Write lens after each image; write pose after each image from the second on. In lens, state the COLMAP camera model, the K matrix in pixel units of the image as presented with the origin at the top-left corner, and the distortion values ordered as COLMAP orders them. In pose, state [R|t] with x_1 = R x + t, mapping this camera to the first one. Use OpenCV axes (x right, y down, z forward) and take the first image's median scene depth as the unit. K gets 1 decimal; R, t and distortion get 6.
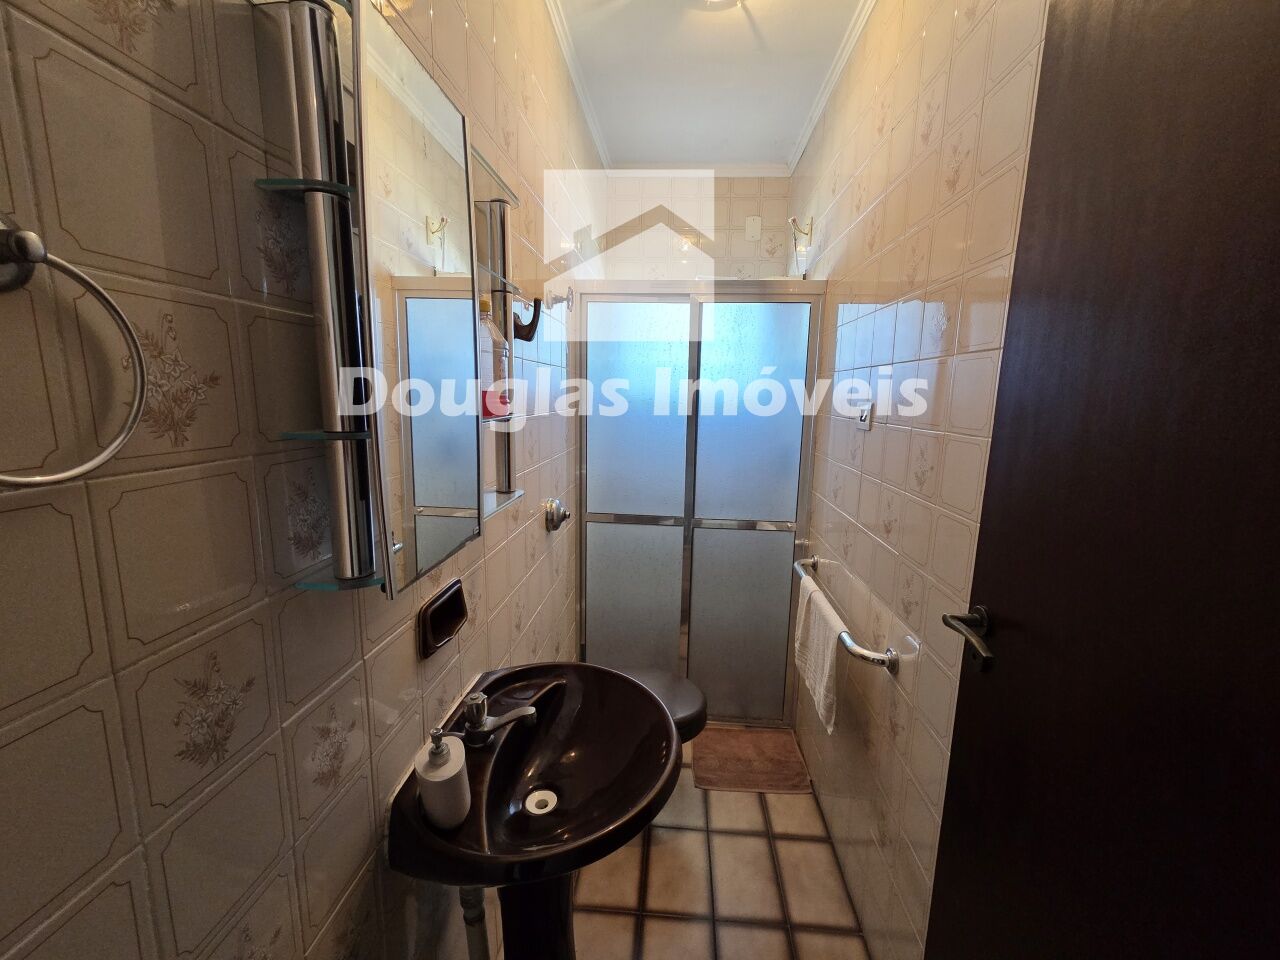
lens RADIAL K [[522.7, 0, 640.0], [0, 522.7, 480.0], [0, 0, 1]] dist [0.003863, 0.000055]
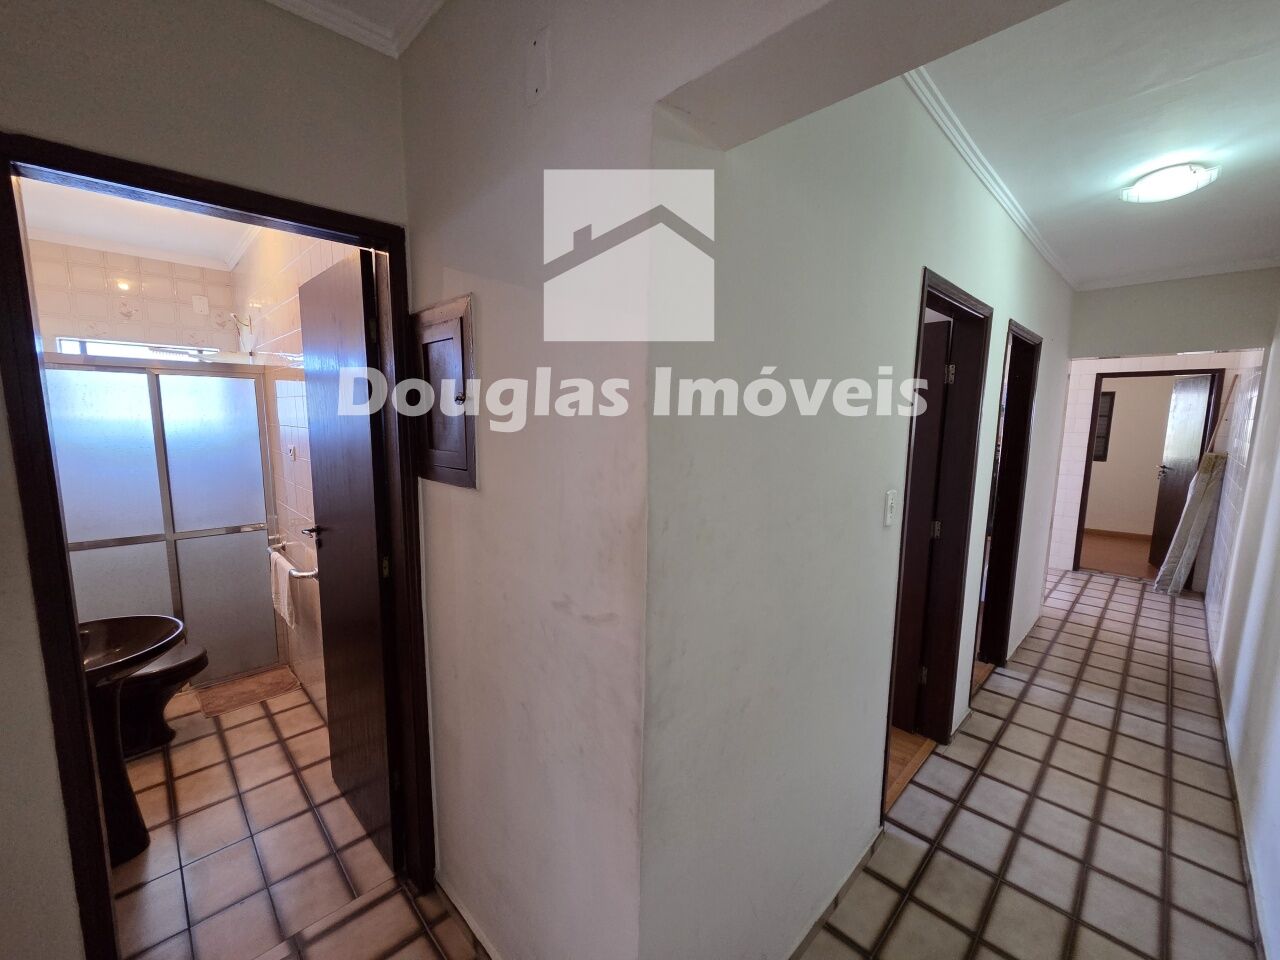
lens RADIAL K [[522.7, 0, 640.0], [0, 522.7, 480.0], [0, 0, 1]] dist [0.003863, 0.000055]
pose [[0.659786, -0.107292, 0.743754, -0.106680], [0.129613, 0.991169, 0.028004, 0.060326], [-0.740191, 0.077923, 0.667866, -0.867426]]
